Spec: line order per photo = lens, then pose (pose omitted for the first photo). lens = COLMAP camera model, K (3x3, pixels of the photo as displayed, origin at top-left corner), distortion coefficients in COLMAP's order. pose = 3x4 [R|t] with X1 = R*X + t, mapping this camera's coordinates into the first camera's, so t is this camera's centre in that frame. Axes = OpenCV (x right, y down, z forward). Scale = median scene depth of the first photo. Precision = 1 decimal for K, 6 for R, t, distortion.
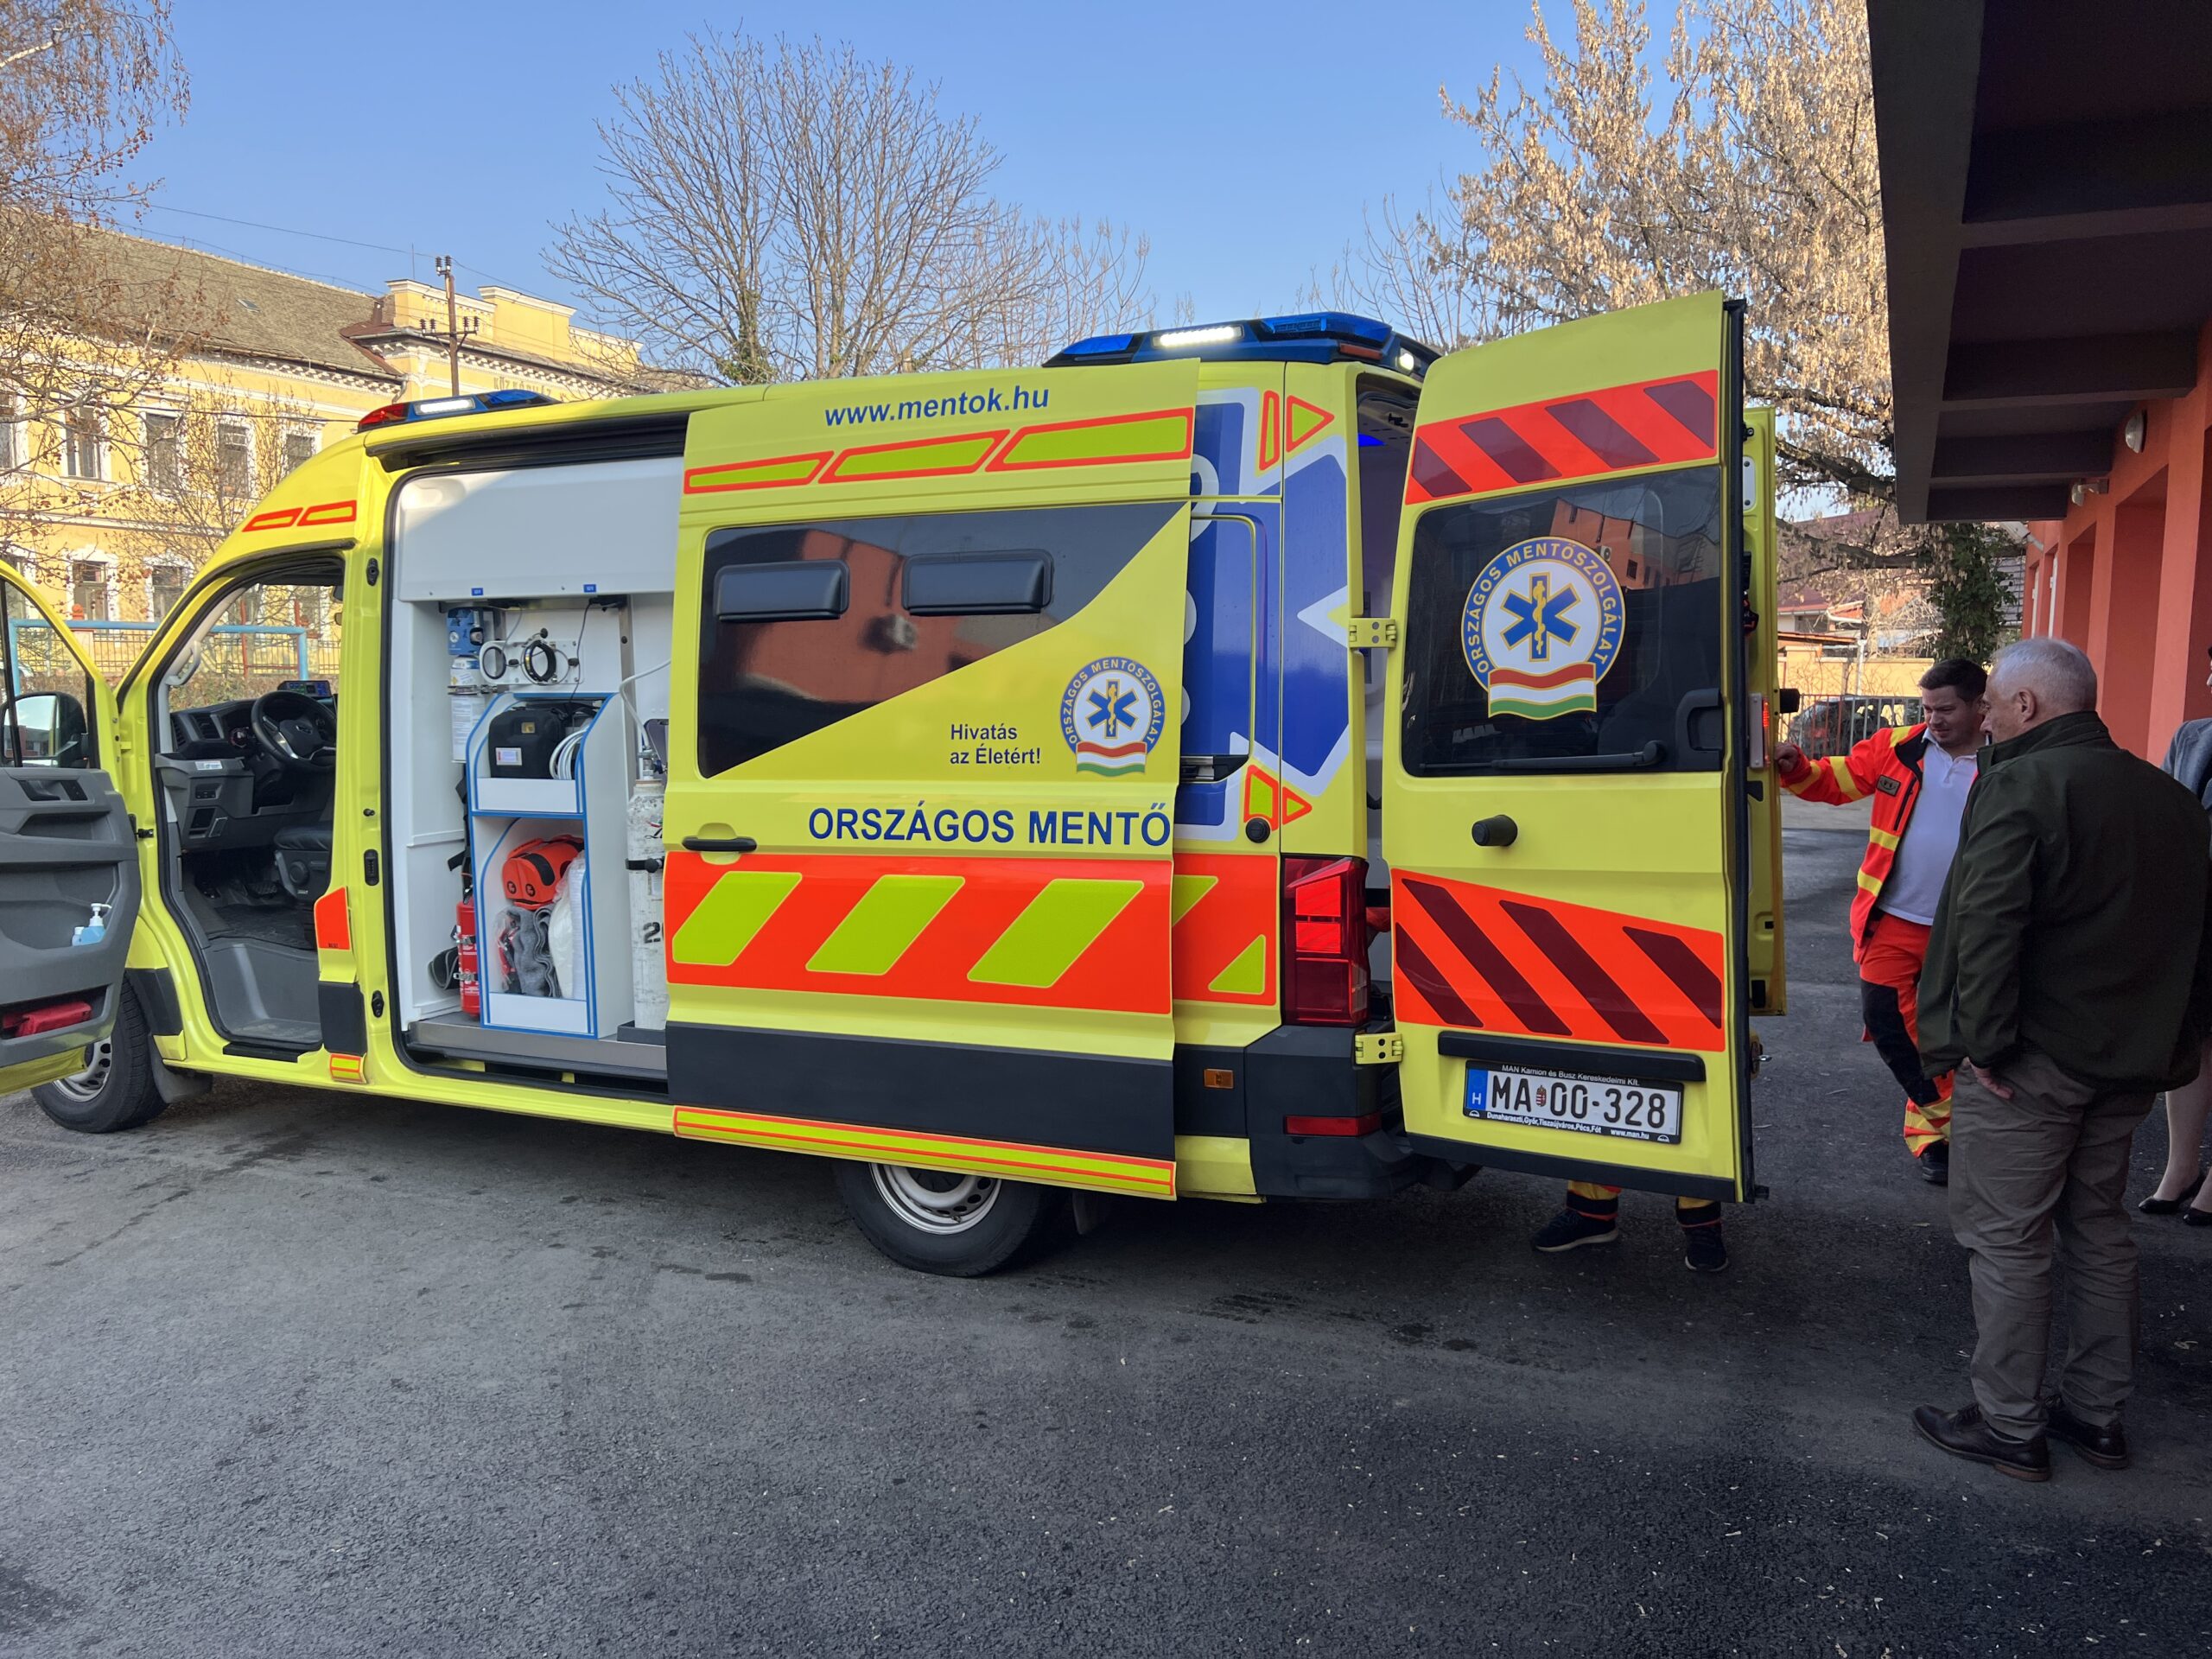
lens RADIAL K [[1659.0, 0, 1105.9], [0, 1659.0, 857.5], [0, 0, 1]] dist [0.051278, -0.053290]
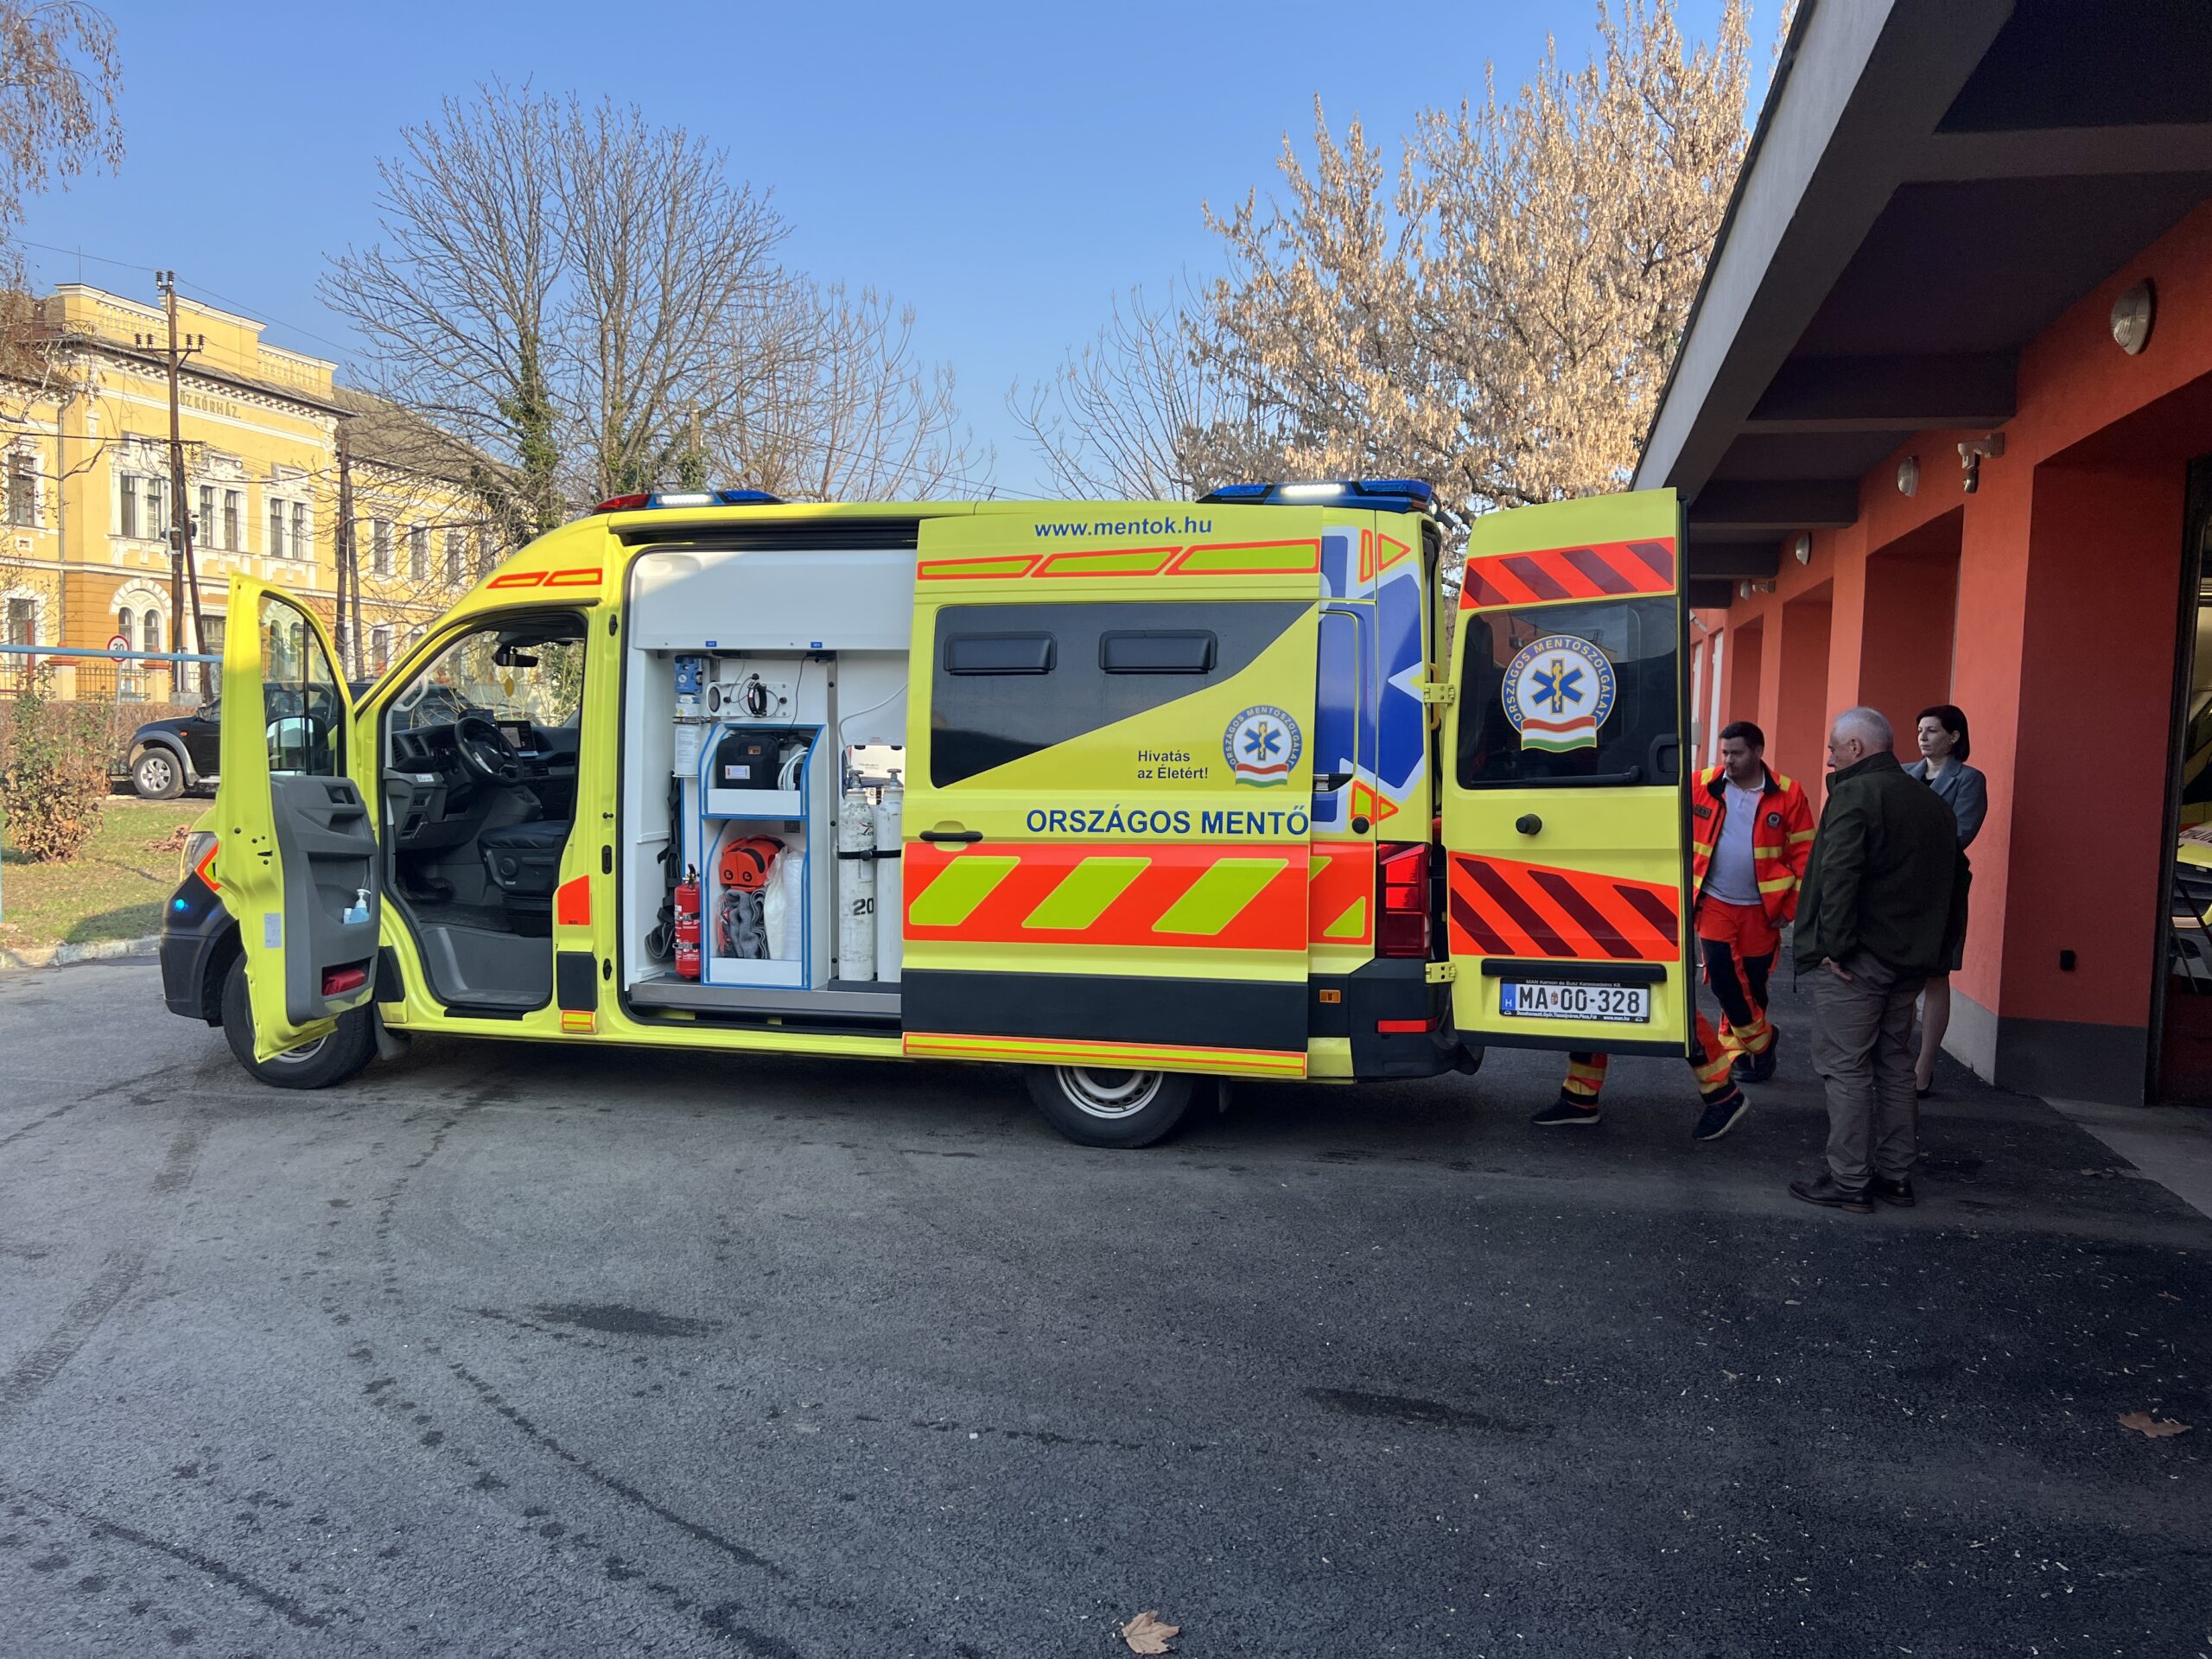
lens RADIAL K [[1659.0, 0, 1124.5], [0, 1659.0, 849.1], [0, 0, 1]] dist [0.051278, -0.053290]
pose [[0.979988, 0.004760, 0.198999, -0.354609], [0.001783, 0.999464, -0.032691, 0.045891], [-0.199048, 0.032391, 0.979454, -0.348195]]
